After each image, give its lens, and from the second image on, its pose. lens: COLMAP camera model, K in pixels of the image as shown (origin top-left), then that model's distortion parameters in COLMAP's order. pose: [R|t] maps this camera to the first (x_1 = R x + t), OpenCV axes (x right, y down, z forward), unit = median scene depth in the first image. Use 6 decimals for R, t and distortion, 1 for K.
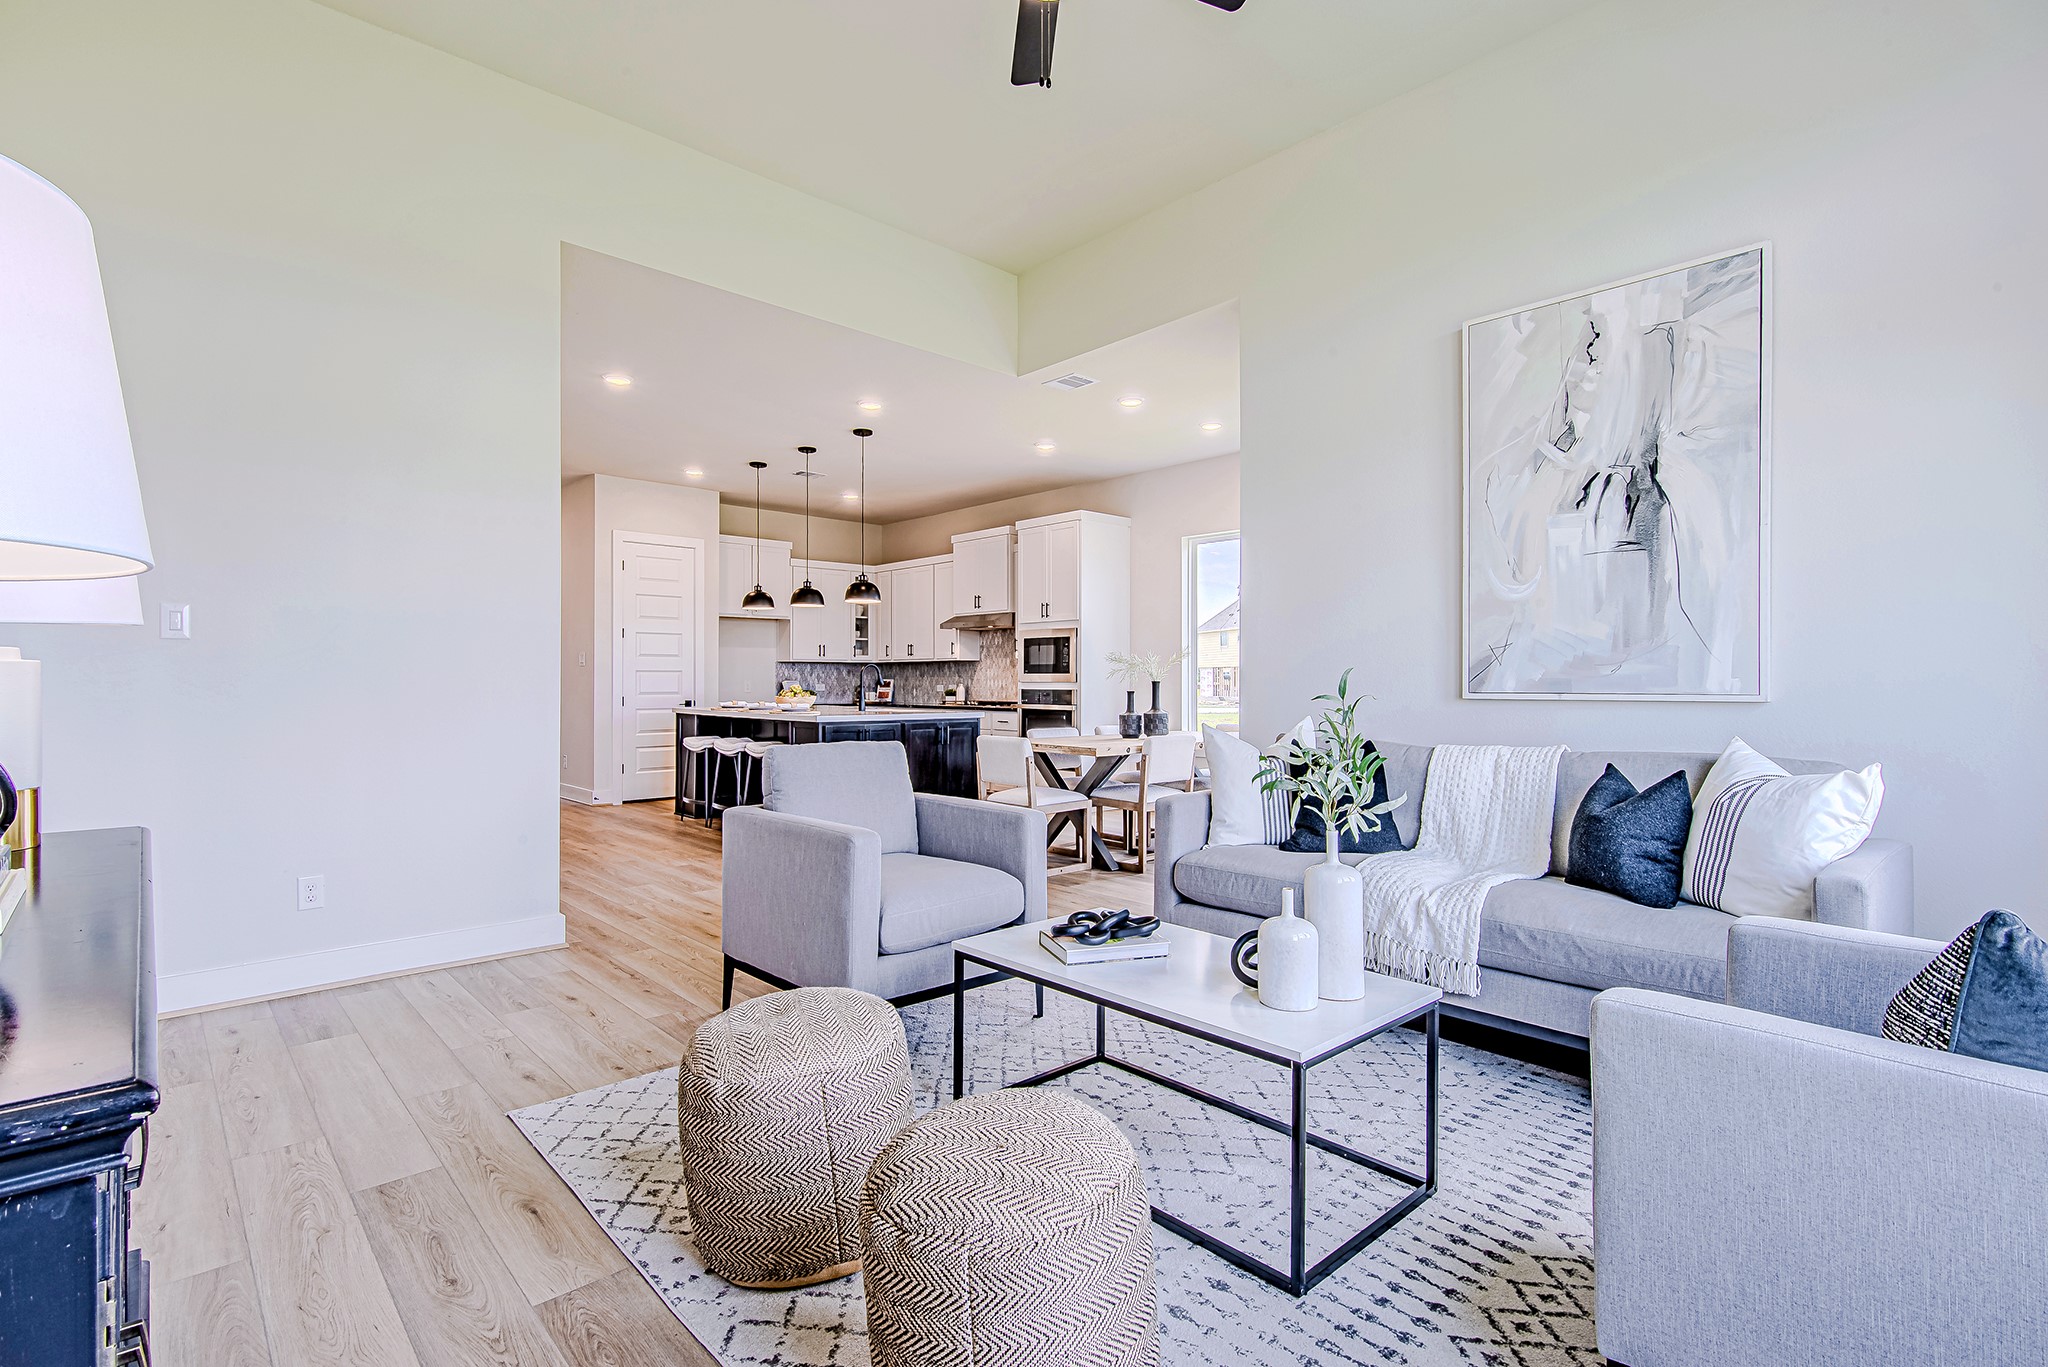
lens RADIAL K [[978.4, 0, 1026.8], [0, 978.4, 688.6], [0, 0, 1]] dist [0.009079, -0.000191]
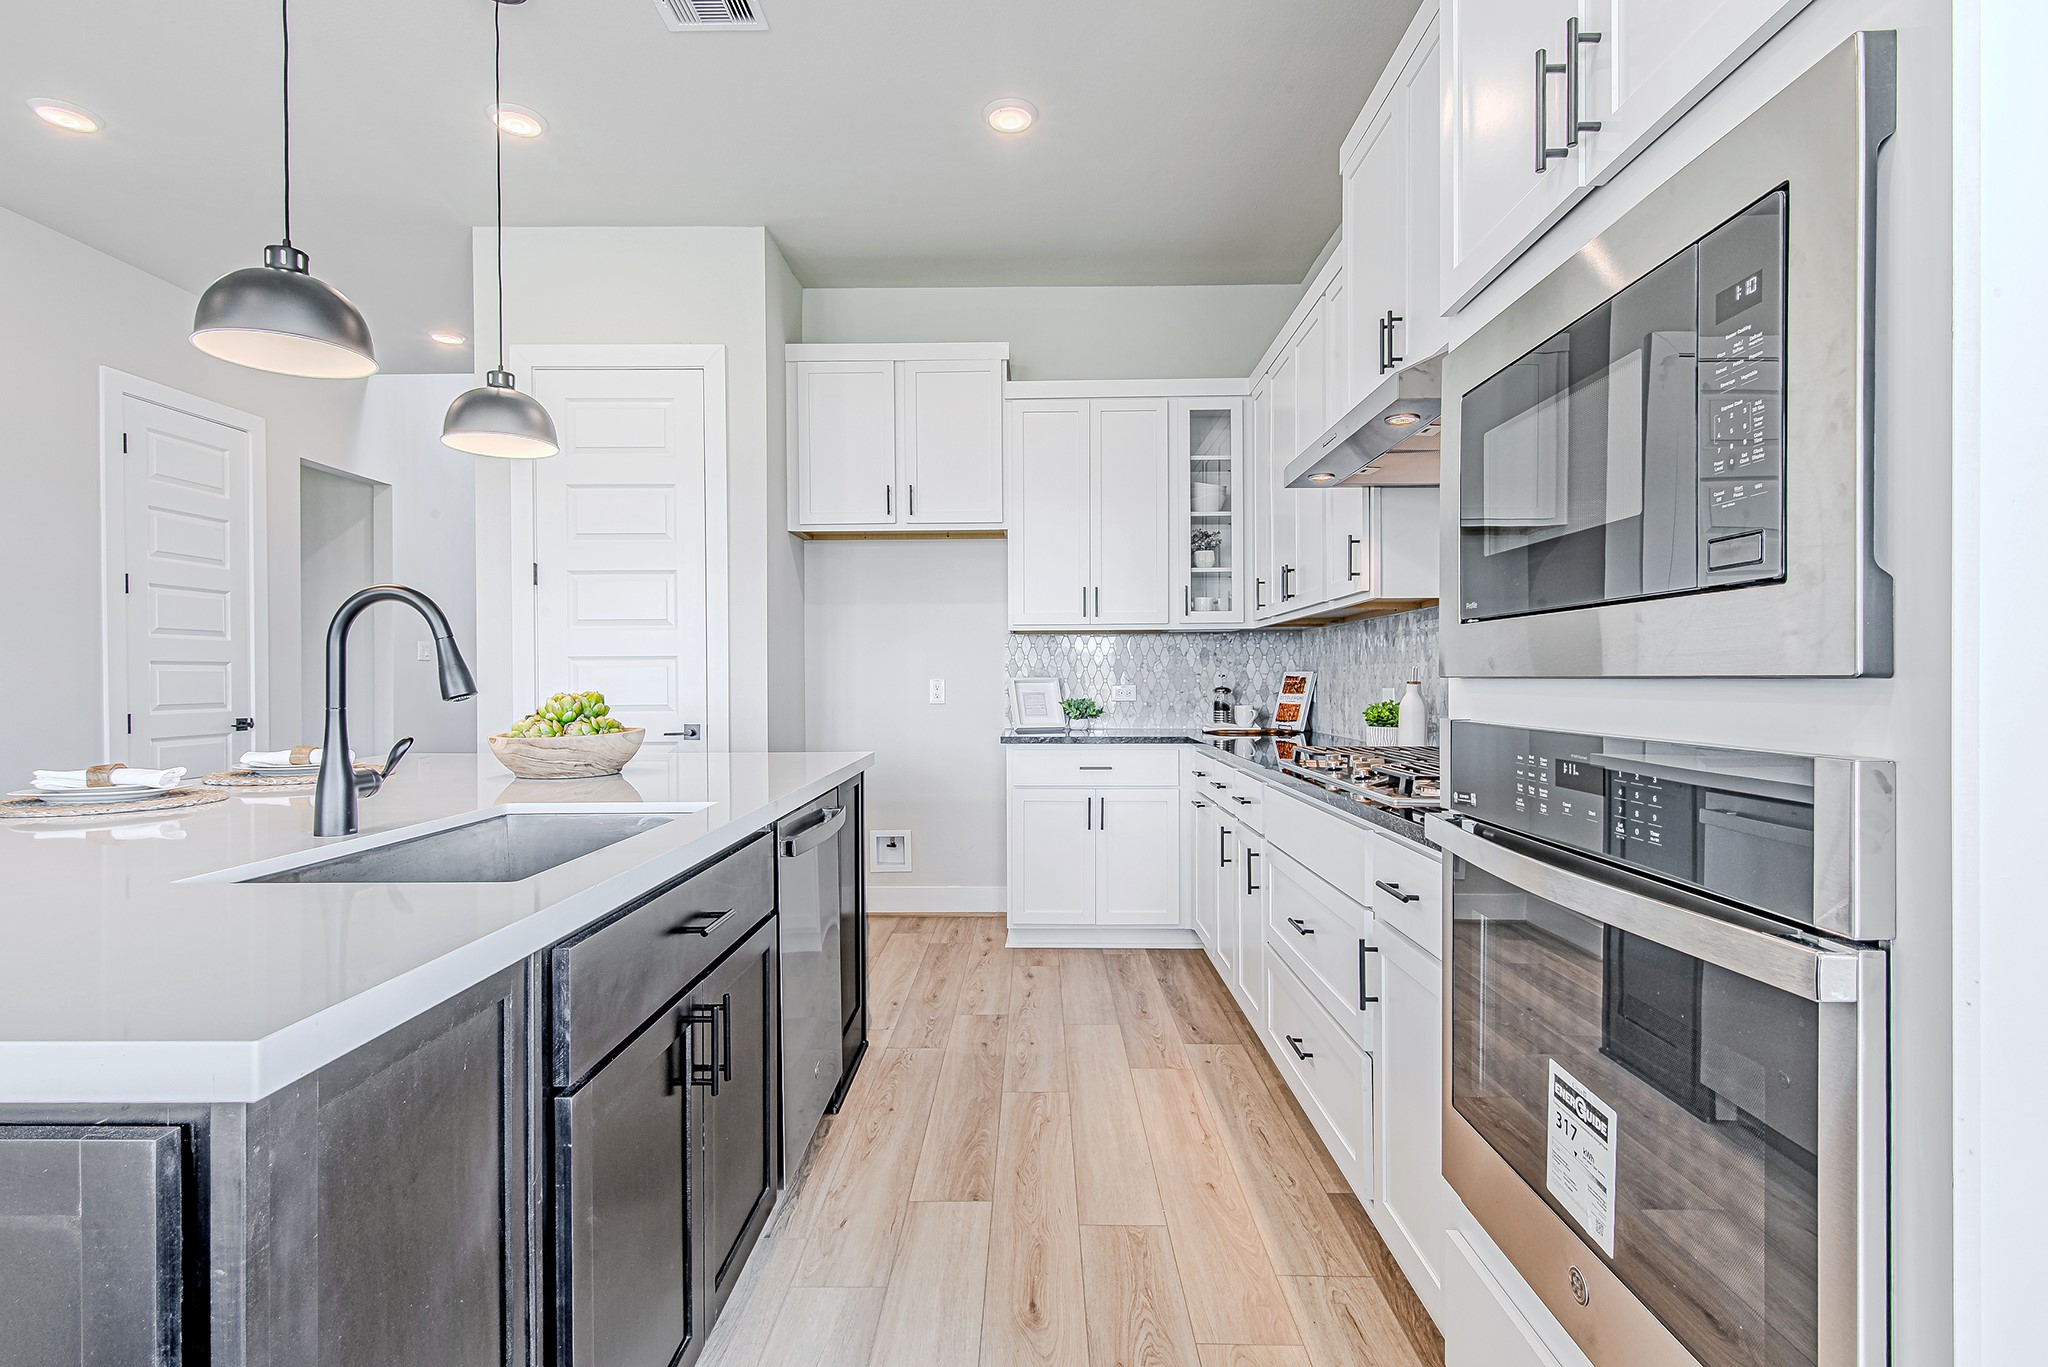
lens RADIAL K [[978.4, 0, 1018.8], [0, 978.4, 684.1], [0, 0, 1]] dist [0.009079, -0.000191]
pose [[0.733845, -0.005169, -0.679297, 0.041022], [0.007555, 0.999971, 0.000554, -0.005601], [0.679275, -0.005539, 0.733863, 0.684446]]
